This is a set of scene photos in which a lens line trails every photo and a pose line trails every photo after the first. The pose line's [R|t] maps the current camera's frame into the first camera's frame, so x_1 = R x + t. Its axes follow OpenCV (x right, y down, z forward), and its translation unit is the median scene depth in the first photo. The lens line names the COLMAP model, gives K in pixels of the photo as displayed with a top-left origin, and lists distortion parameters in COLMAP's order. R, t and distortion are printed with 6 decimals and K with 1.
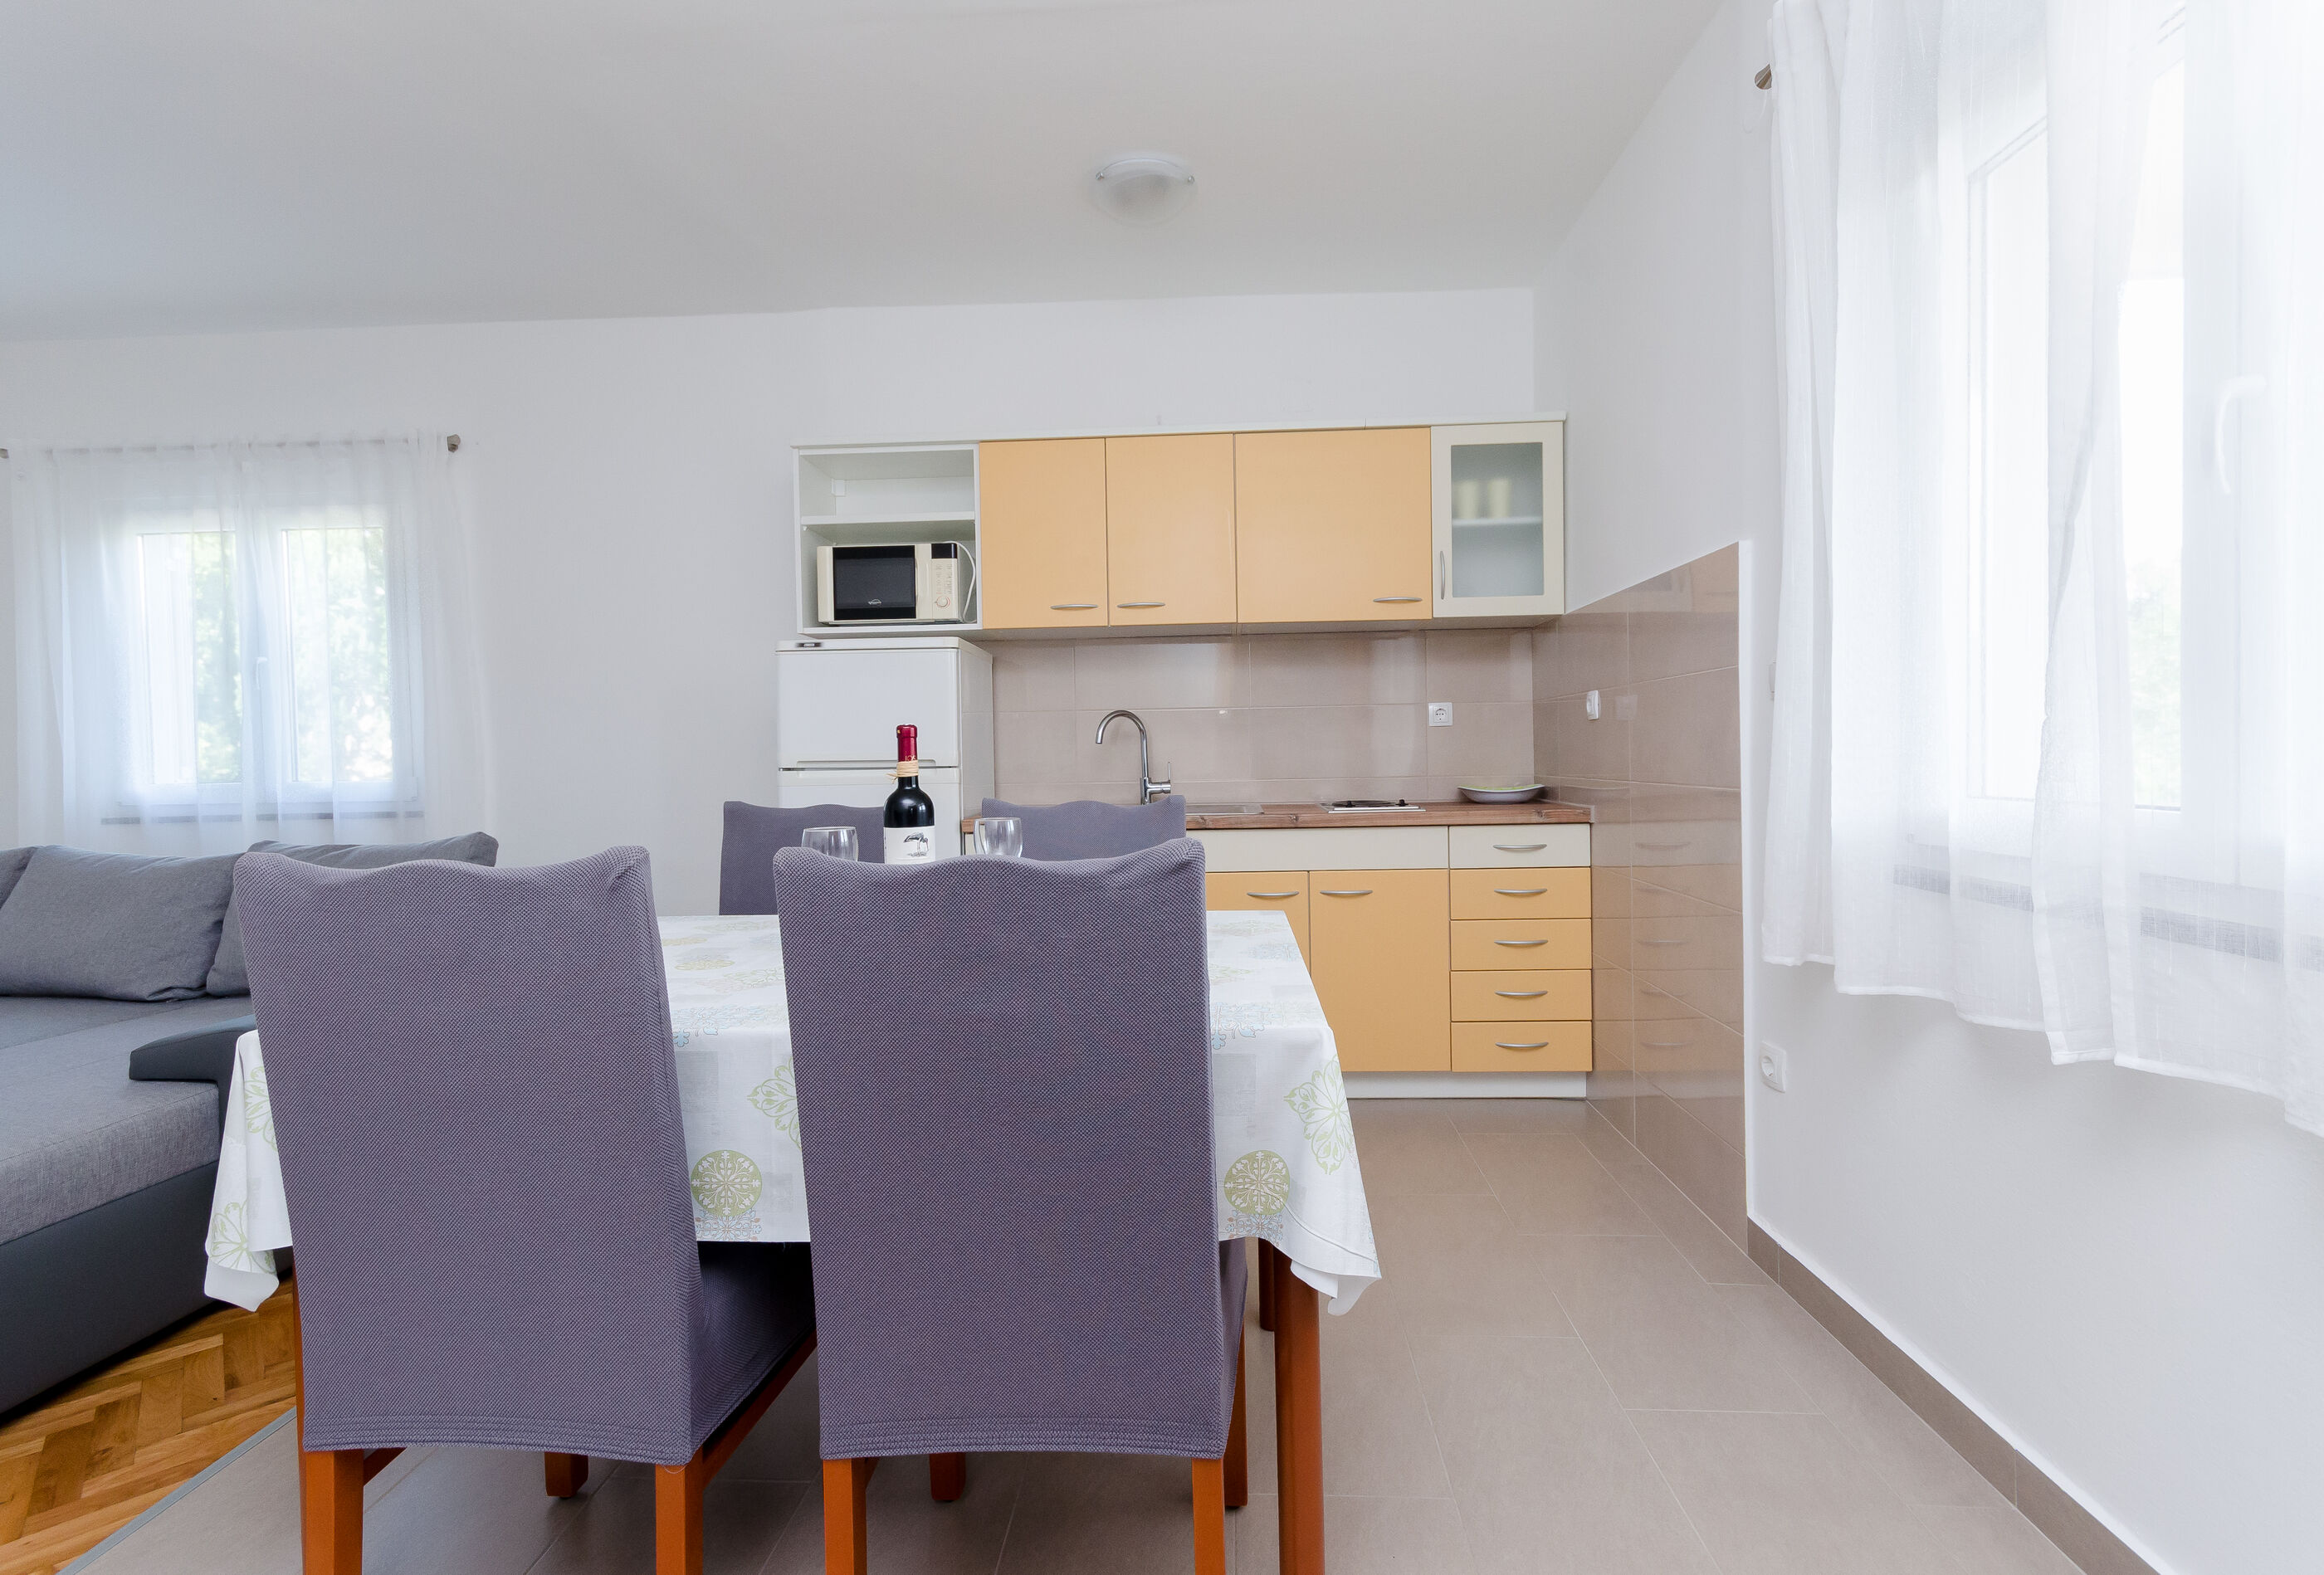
lens RADIAL K [[1085.9, 0, 1159.2], [0, 1085.9, 777.7], [0, 0, 1]] dist [0.014115, 0.000973]
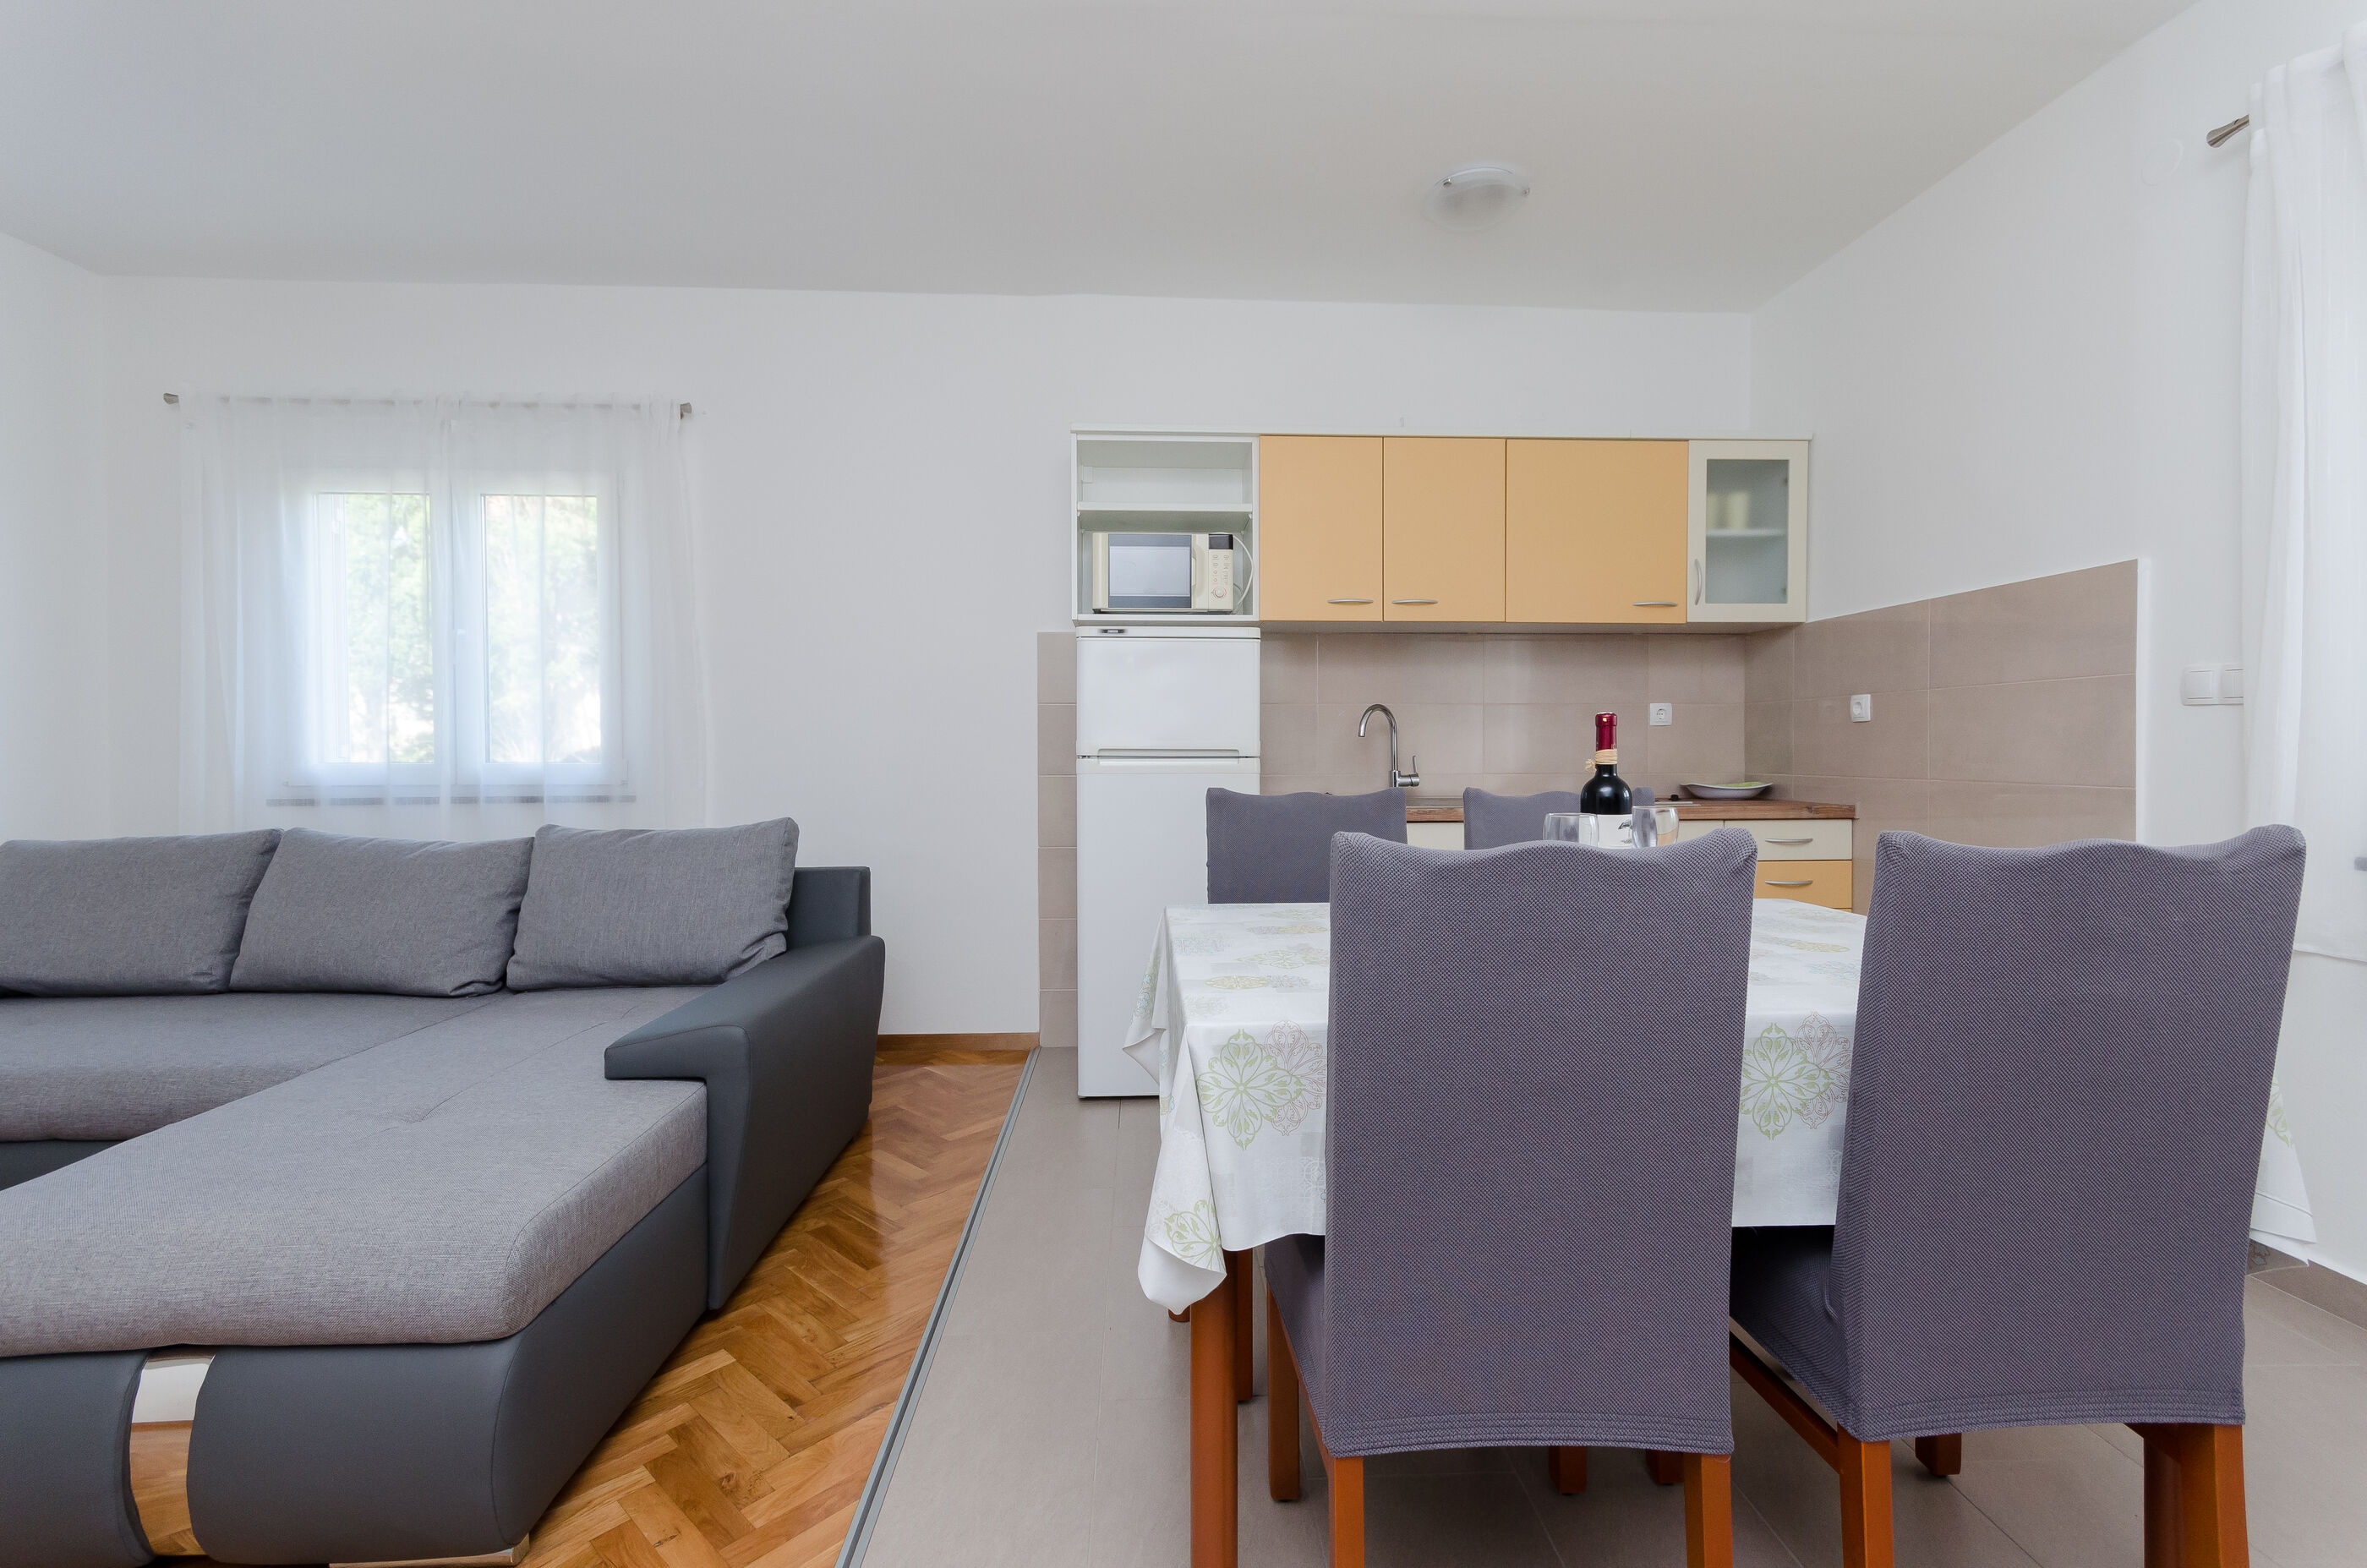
lens RADIAL K [[1072.9, 0, 1197.4], [0, 1072.9, 750.6], [0, 0, 1]] dist [0.006355, -0.000904]
pose [[0.994168, 0.015785, 0.106684, -0.352265], [-0.013574, 0.999679, -0.021416, 0.006315], [-0.106988, 0.019843, 0.994062, 0.024384]]
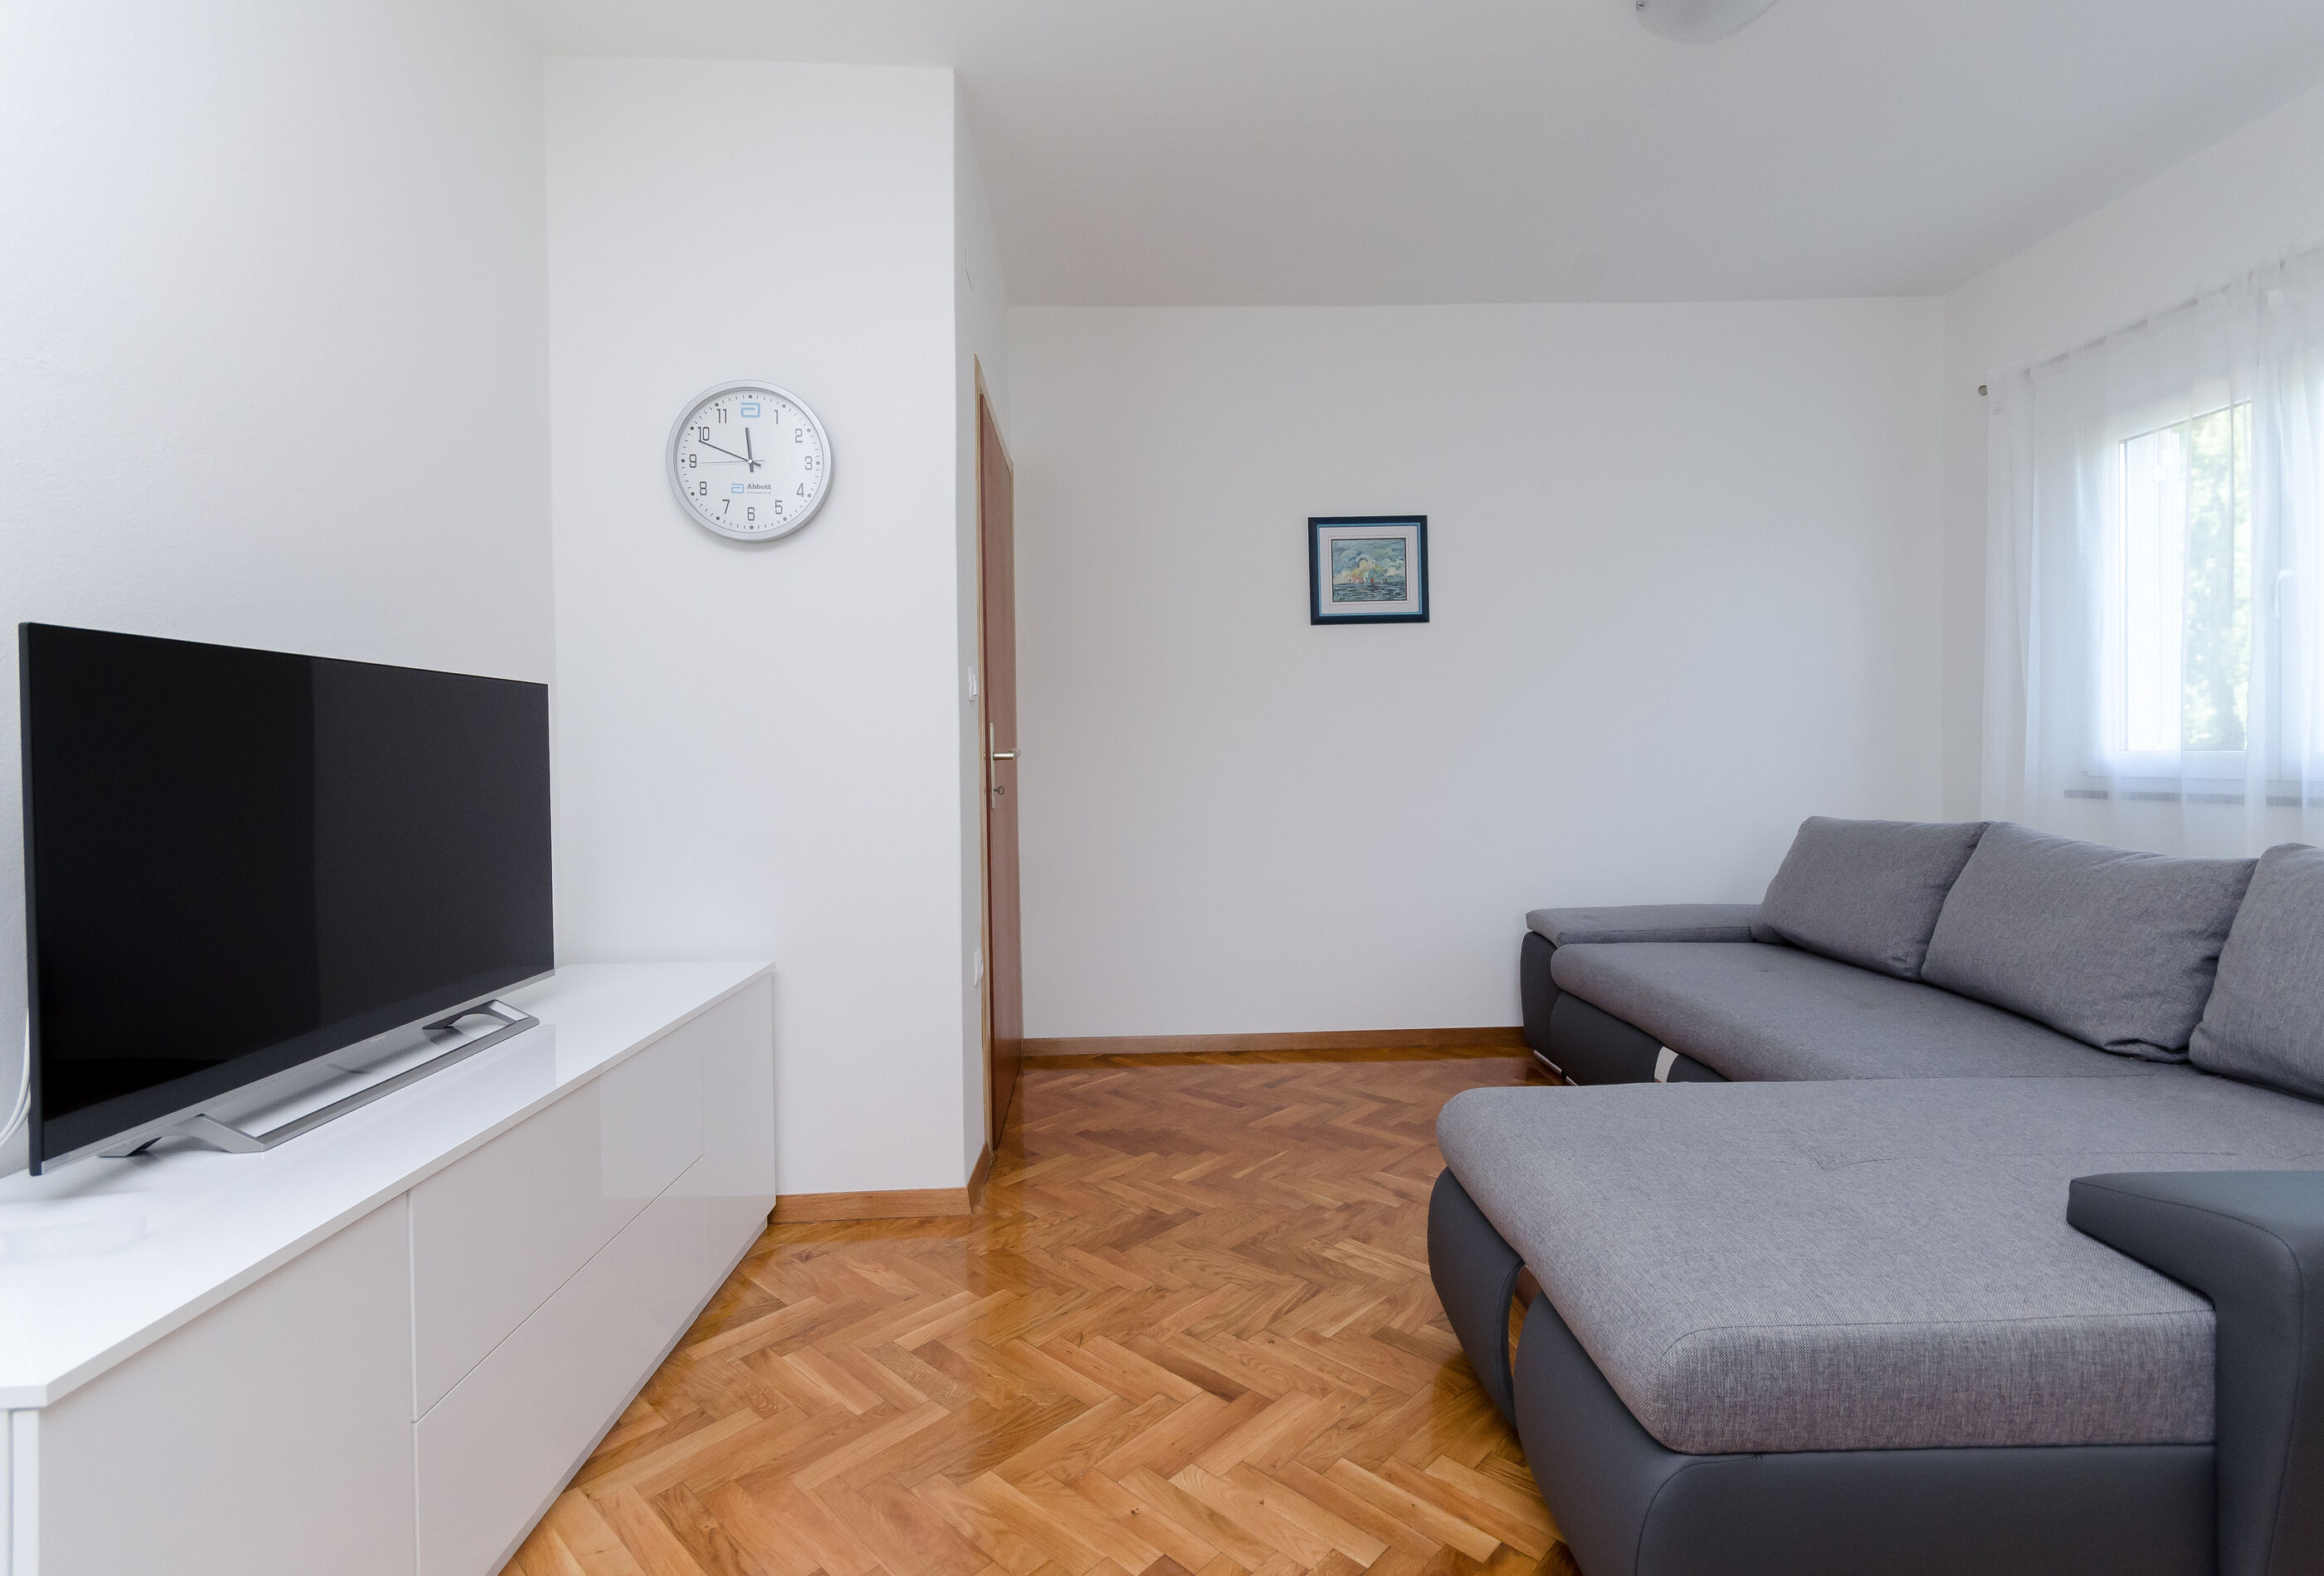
lens RADIAL K [[1065.3, 0, 1151.6], [0, 1065.3, 766.8], [0, 0, 1]] dist [-0.001245, 0.000764]
pose [[0.087101, 0.032445, -0.995671, -0.250667], [-0.010190, 0.999446, 0.031677, 0.000159], [0.996147, 0.007387, 0.087384, 0.277484]]
